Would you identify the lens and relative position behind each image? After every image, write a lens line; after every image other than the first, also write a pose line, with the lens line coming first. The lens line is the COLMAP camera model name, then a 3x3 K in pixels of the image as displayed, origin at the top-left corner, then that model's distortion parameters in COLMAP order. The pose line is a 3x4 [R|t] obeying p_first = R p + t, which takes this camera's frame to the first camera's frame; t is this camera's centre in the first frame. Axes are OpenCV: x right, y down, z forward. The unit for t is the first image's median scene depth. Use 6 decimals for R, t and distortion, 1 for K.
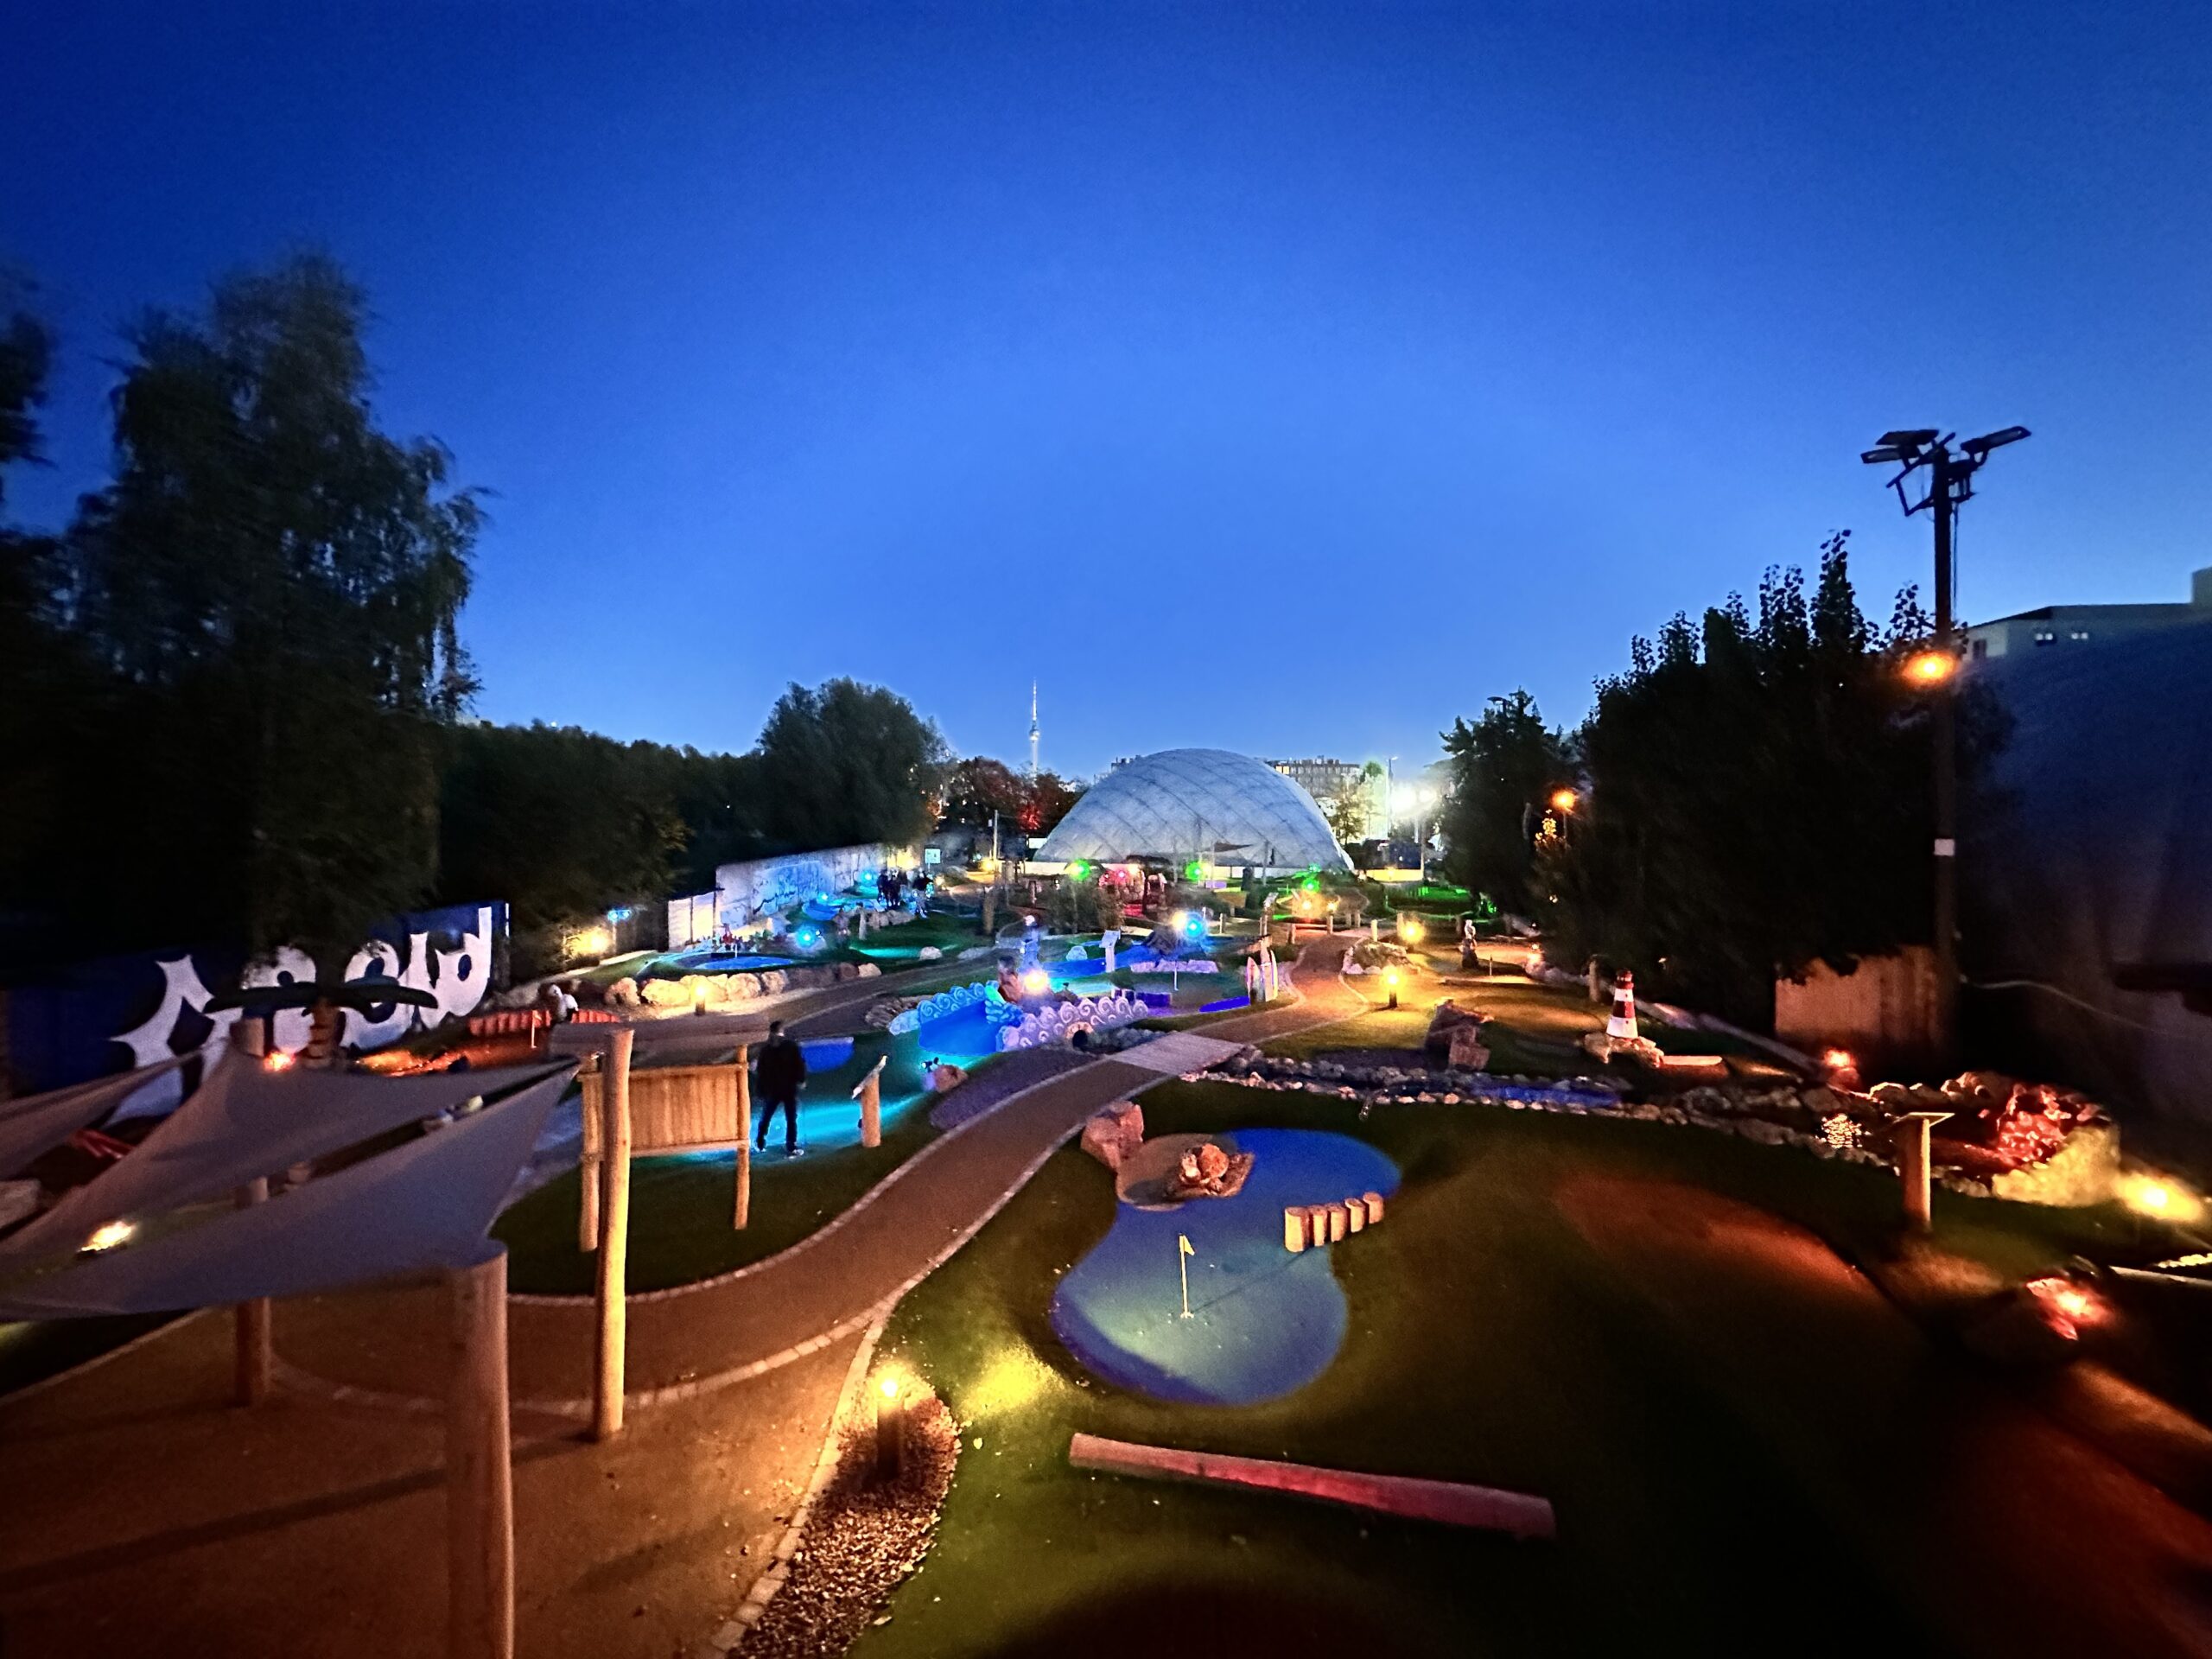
lens RADIAL K [[889.1, 0, 1109.0], [0, 889.1, 831.8], [0, 0, 1]] dist [0.002729, -0.000024]
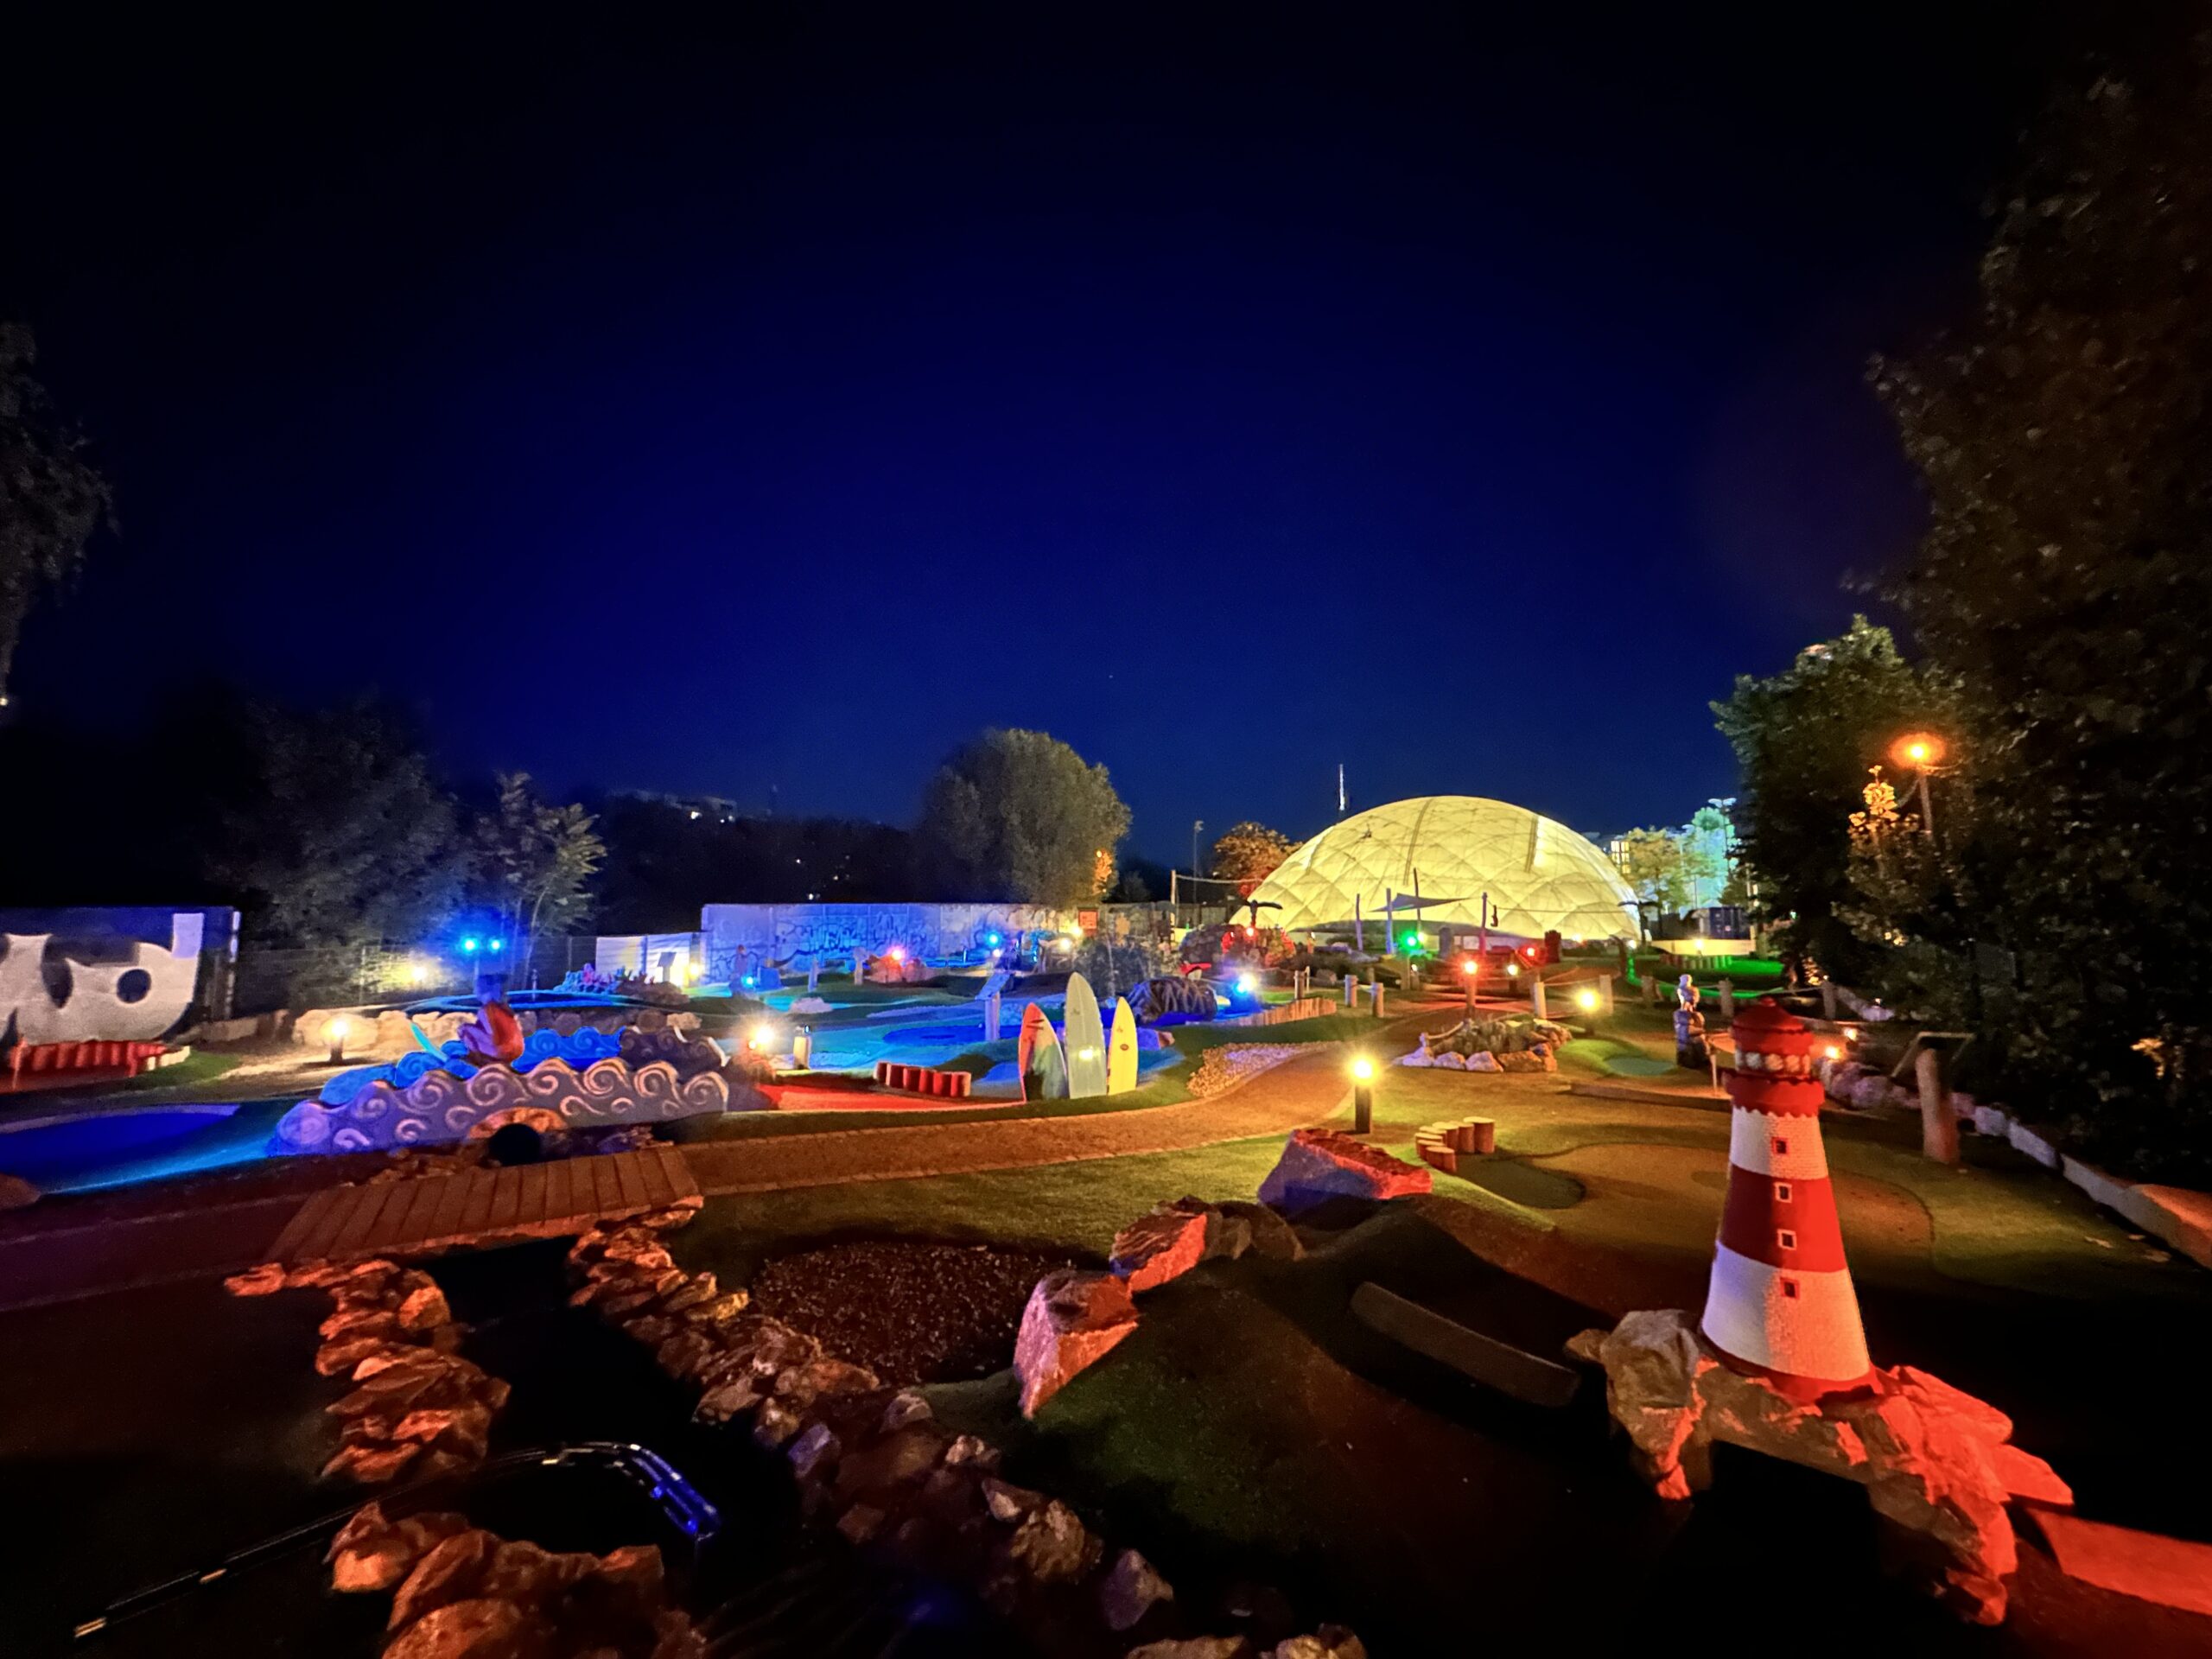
lens RADIAL K [[889.1, 0, 1100.6], [0, 889.1, 830.5], [0, 0, 1]] dist [0.002729, -0.000024]
pose [[0.938992, -0.034641, -0.342189, 0.346783], [-0.001390, 0.994525, -0.104494, 0.092110], [0.343935, 0.098595, 0.933803, 0.515427]]
